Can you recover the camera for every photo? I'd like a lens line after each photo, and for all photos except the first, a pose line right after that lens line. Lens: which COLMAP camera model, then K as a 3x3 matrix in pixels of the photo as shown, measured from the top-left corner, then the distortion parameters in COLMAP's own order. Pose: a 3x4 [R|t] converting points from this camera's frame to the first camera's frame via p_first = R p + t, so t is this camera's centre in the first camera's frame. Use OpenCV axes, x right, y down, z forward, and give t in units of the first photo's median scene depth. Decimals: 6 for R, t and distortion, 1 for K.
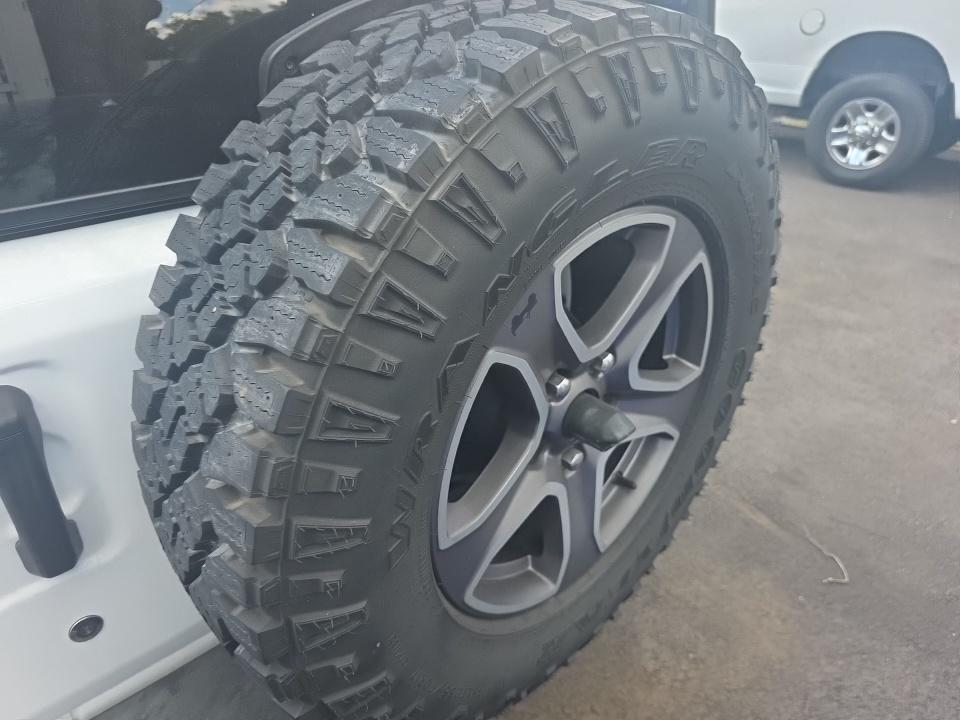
lens RADIAL K [[649.7, 0, 475.8], [0, 649.7, 353.8], [0, 0, 1]] dist [-0.000317, -0.003615]
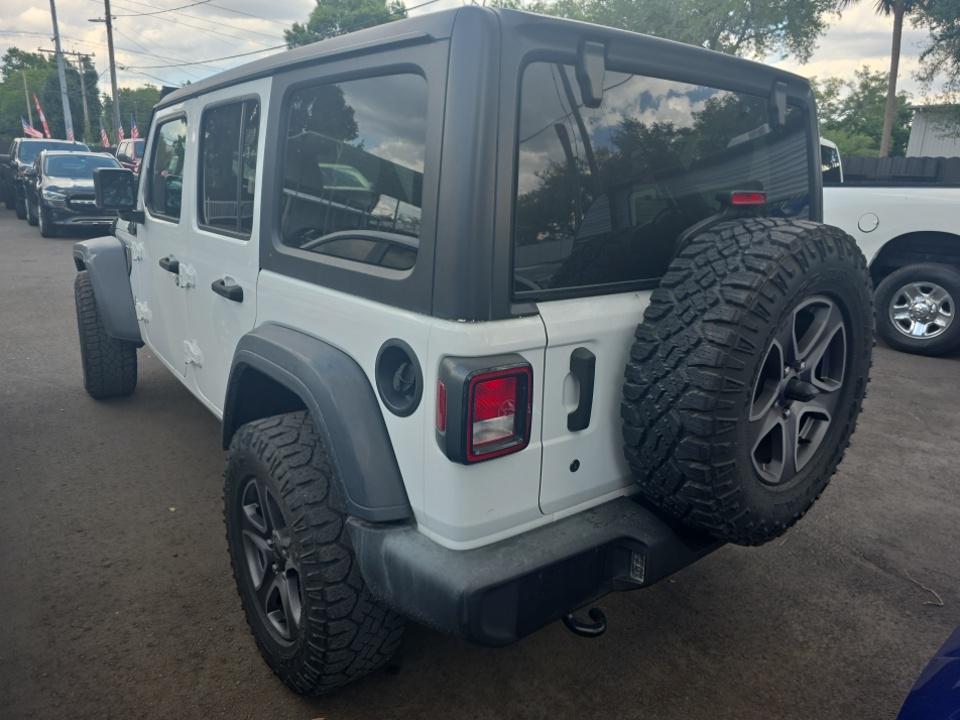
lens RADIAL K [[649.7, 0, 471.9], [0, 649.7, 351.1], [0, 0, 1]] dist [-0.000317, -0.003615]
pose [[0.994881, 0.038315, -0.093509, -0.607514], [-0.061417, 0.964081, -0.258410, 0.513037], [0.080249, 0.262831, 0.961499, -1.058120]]
